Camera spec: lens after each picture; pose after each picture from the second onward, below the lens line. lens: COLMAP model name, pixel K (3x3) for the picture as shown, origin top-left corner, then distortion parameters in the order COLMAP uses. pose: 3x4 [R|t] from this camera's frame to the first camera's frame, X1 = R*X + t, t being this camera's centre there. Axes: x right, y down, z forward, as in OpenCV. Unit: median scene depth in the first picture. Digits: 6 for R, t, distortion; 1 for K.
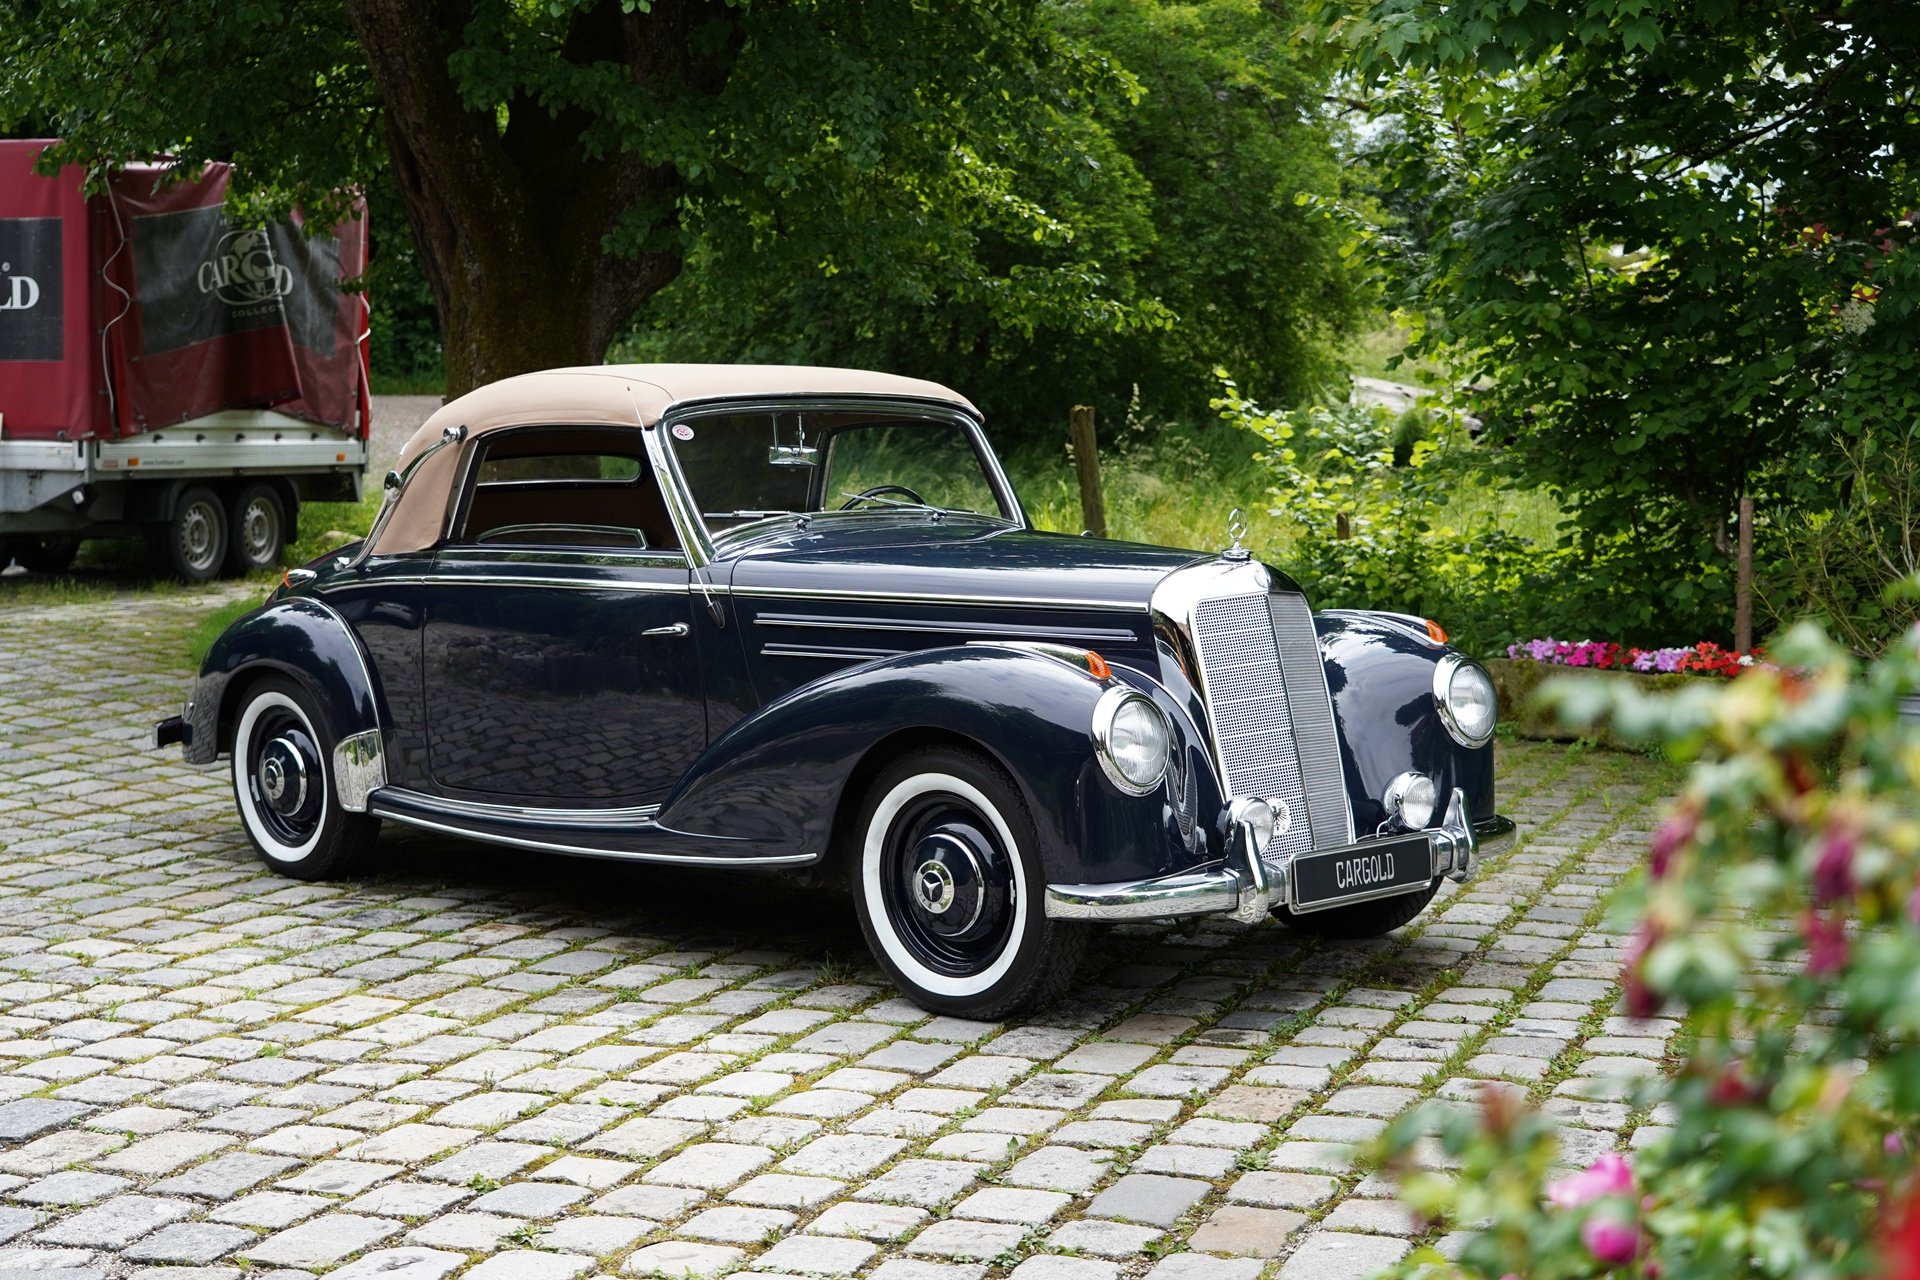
lens RADIAL K [[2647.8, 0, 960.1], [0, 2647.8, 638.6], [0, 0, 1]] dist [0.006819, 0.000000]
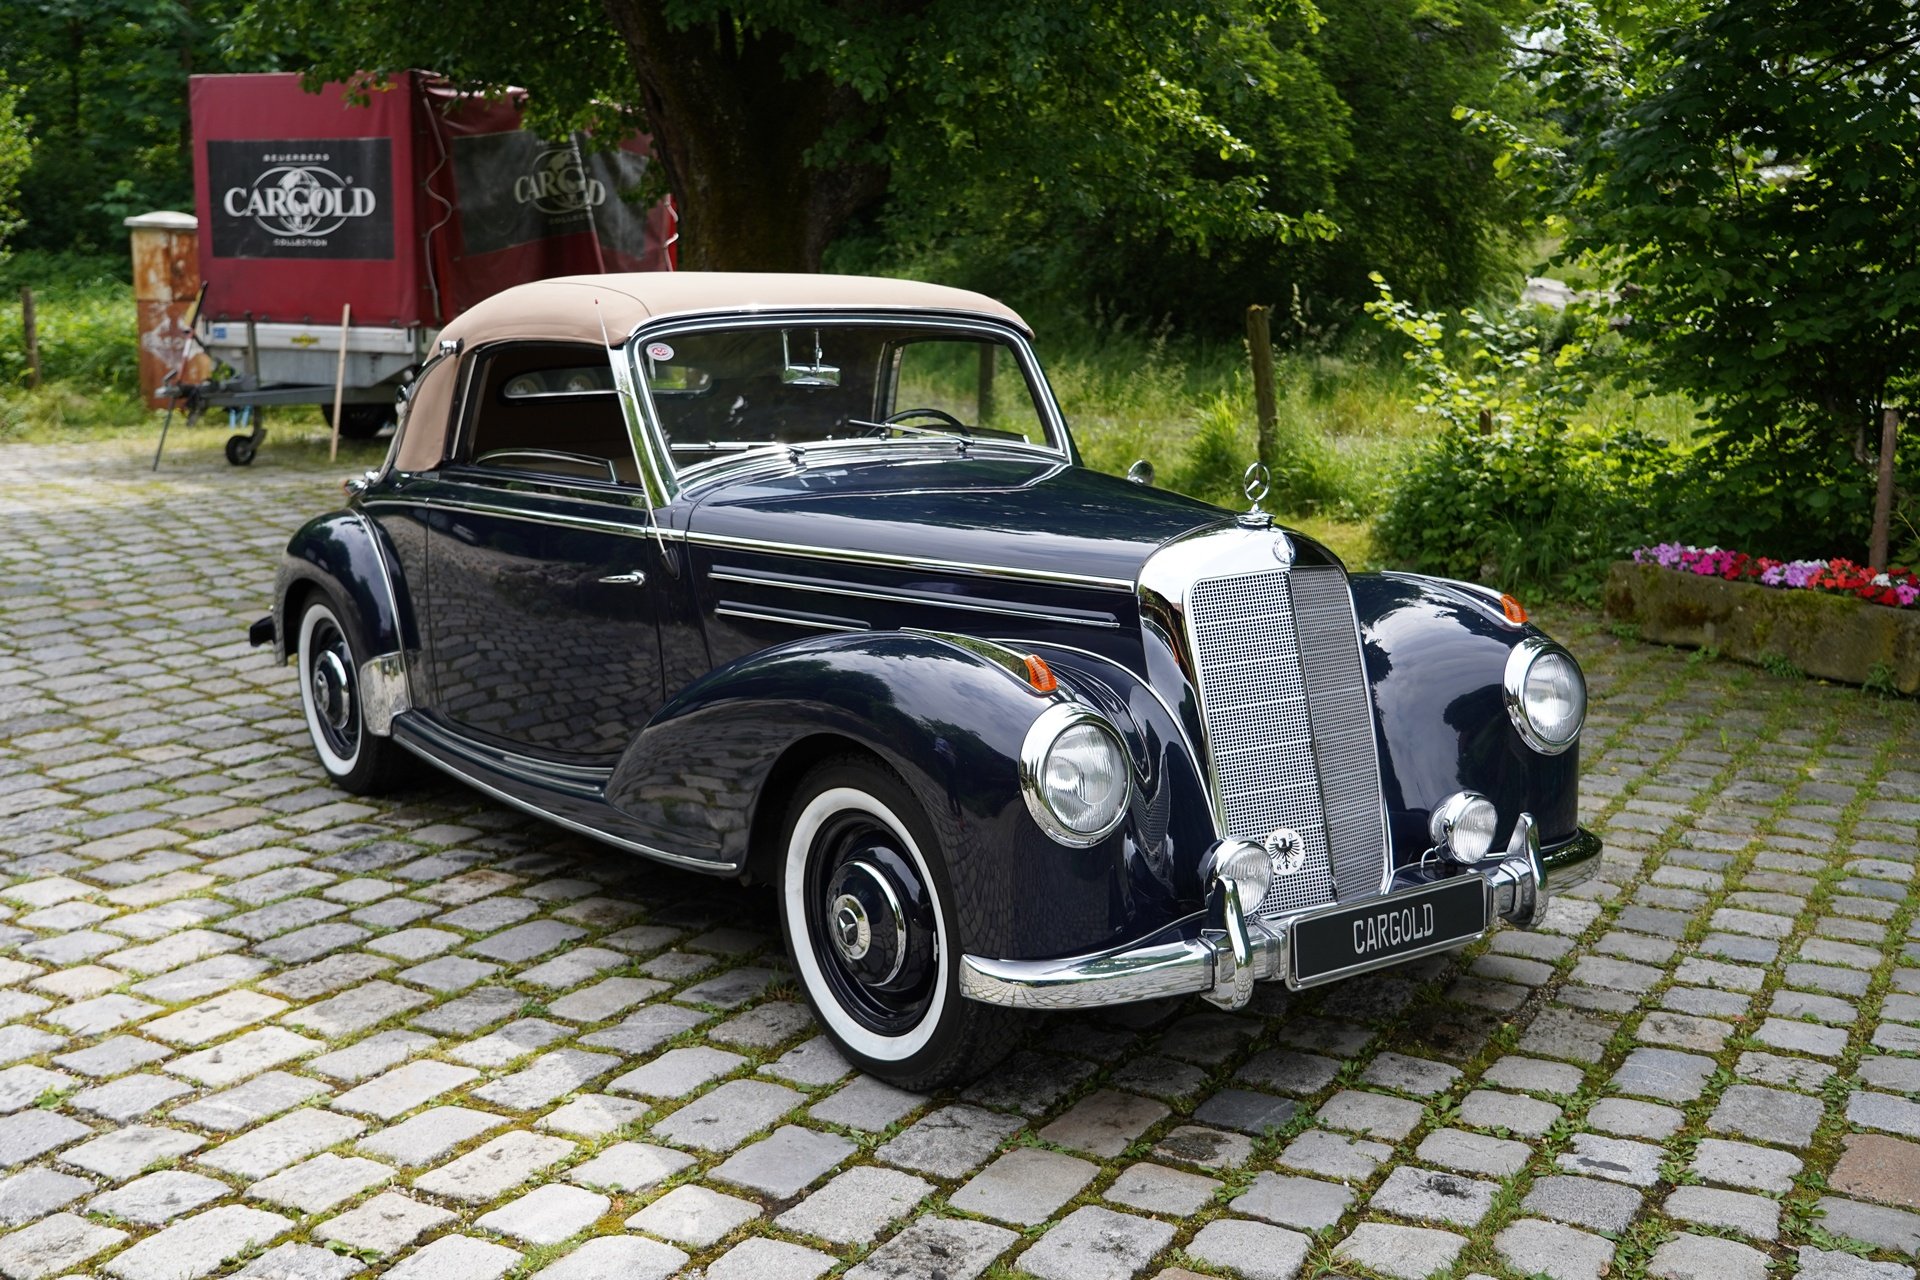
lens RADIAL K [[1945.3, 0, 958.9], [0, 1945.3, 639.7], [0, 0, 1]] dist [0.021394, 0.000000]
pose [[0.990030, 0.031960, -0.137180, 0.076747], [-0.019807, 0.995829, 0.089059, -0.036324], [0.139454, -0.085454, 0.986534, 0.312548]]
